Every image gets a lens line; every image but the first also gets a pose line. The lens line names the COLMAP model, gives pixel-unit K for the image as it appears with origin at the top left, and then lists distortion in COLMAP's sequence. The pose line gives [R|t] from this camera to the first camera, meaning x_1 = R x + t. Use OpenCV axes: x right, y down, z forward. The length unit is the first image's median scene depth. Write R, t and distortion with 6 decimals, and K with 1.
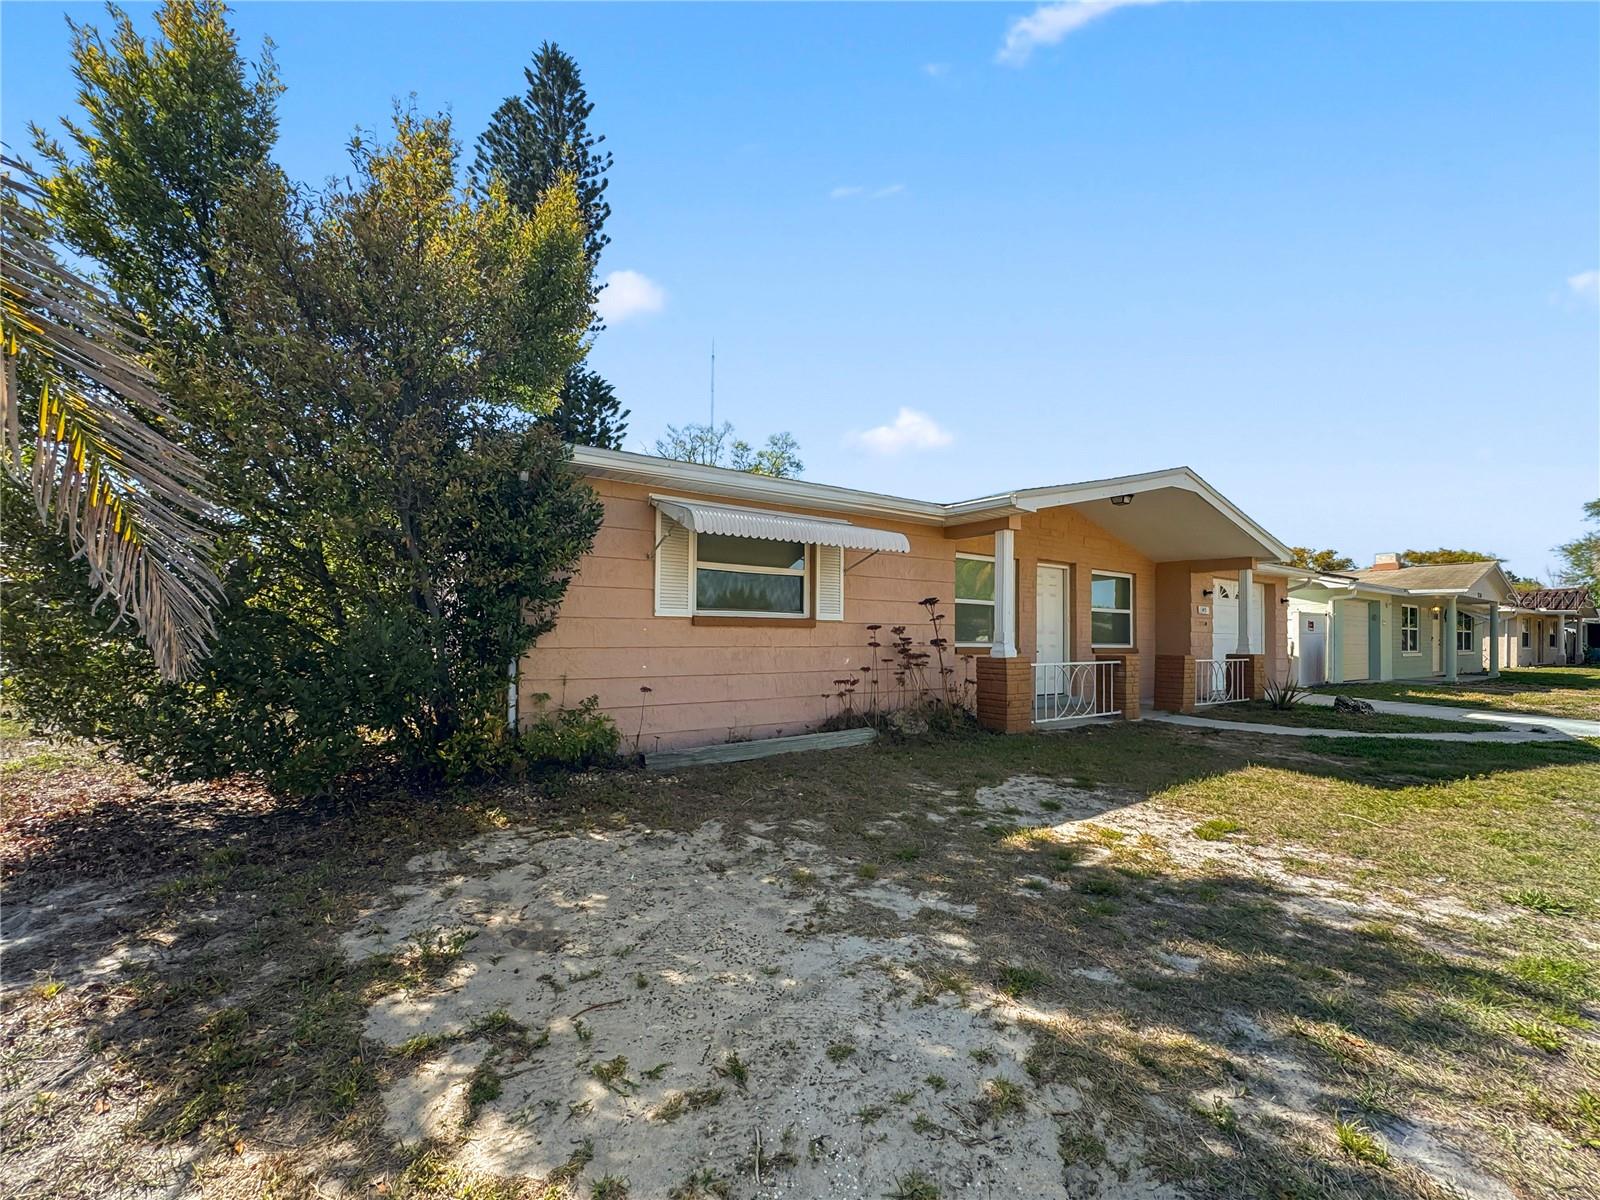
lens RADIAL K [[652.6, 0, 802.1], [0, 652.6, 619.0], [0, 0, 1]] dist [-0.000272, -0.000146]
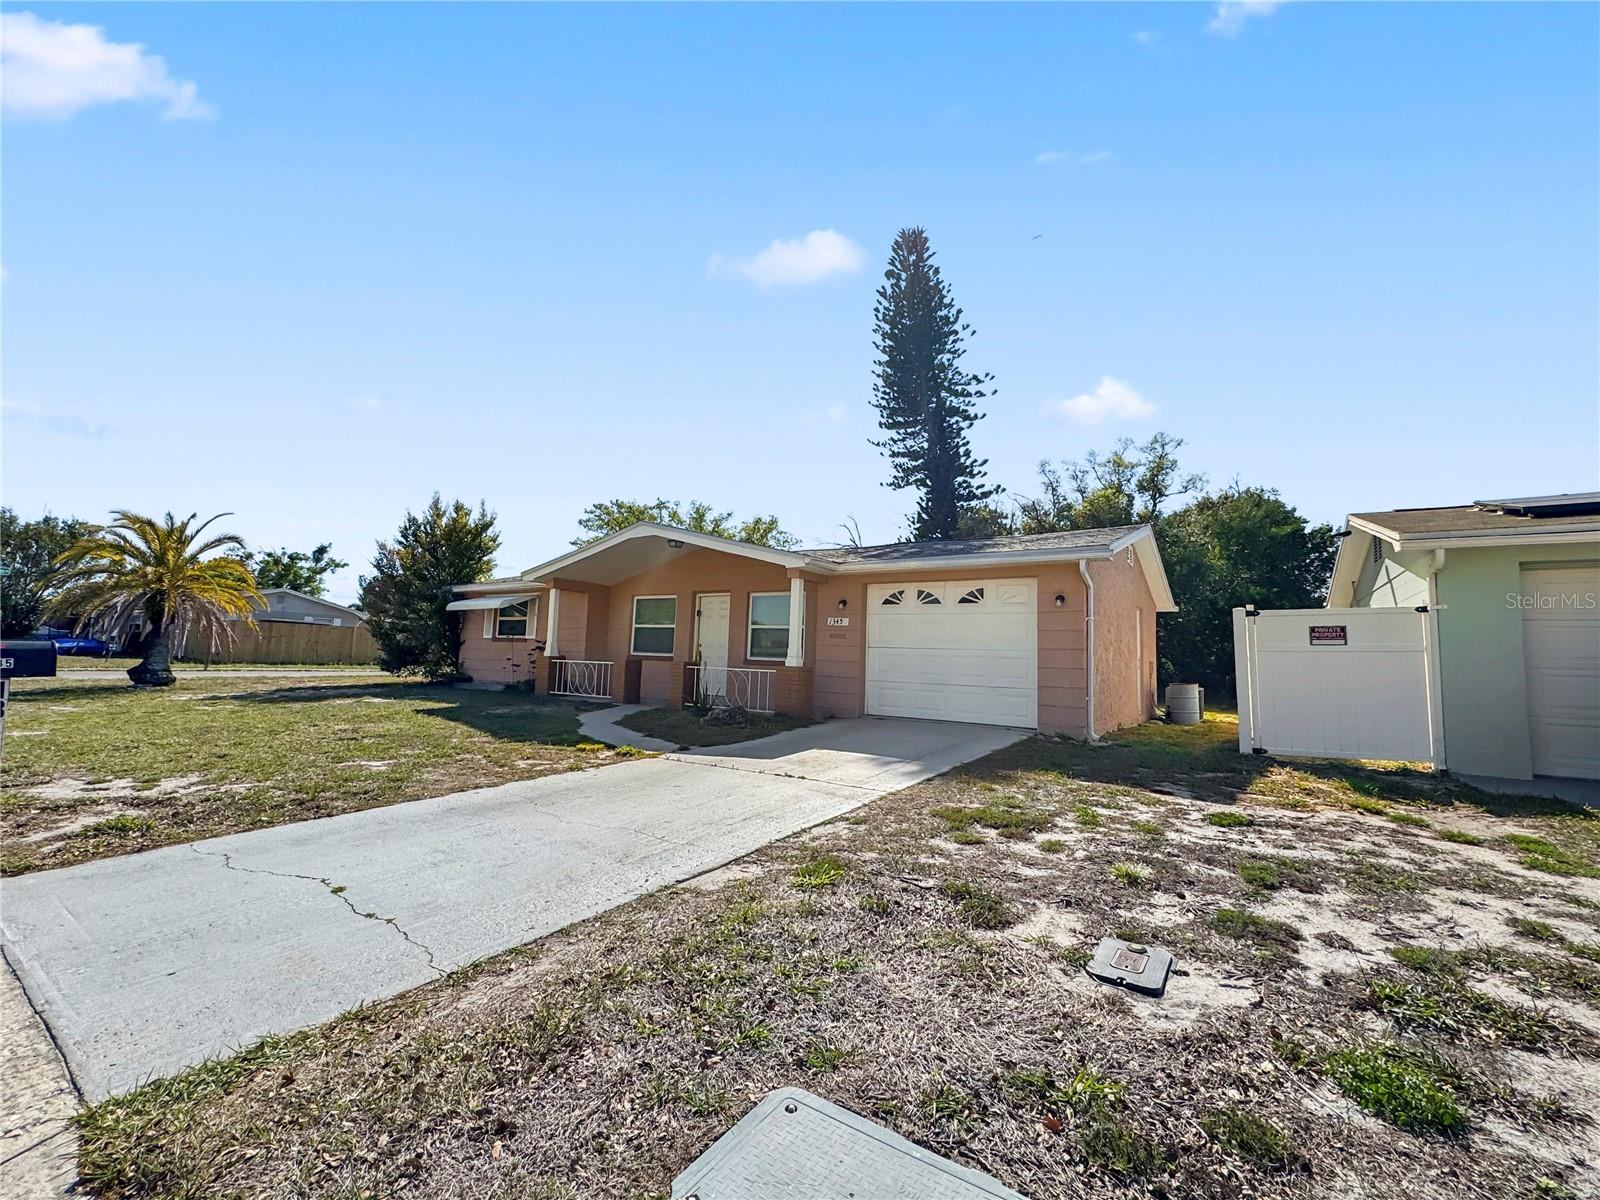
lens RADIAL K [[663.3, 0, 800.0], [0, 663.3, 600.0], [0, 0, 1]] dist [-0.000293, -0.000103]
pose [[0.386637, -0.082198, -0.918561, 1.576347], [-0.003054, 0.995900, -0.090404, 0.044808], [0.922227, 0.037759, 0.384801, 0.621978]]
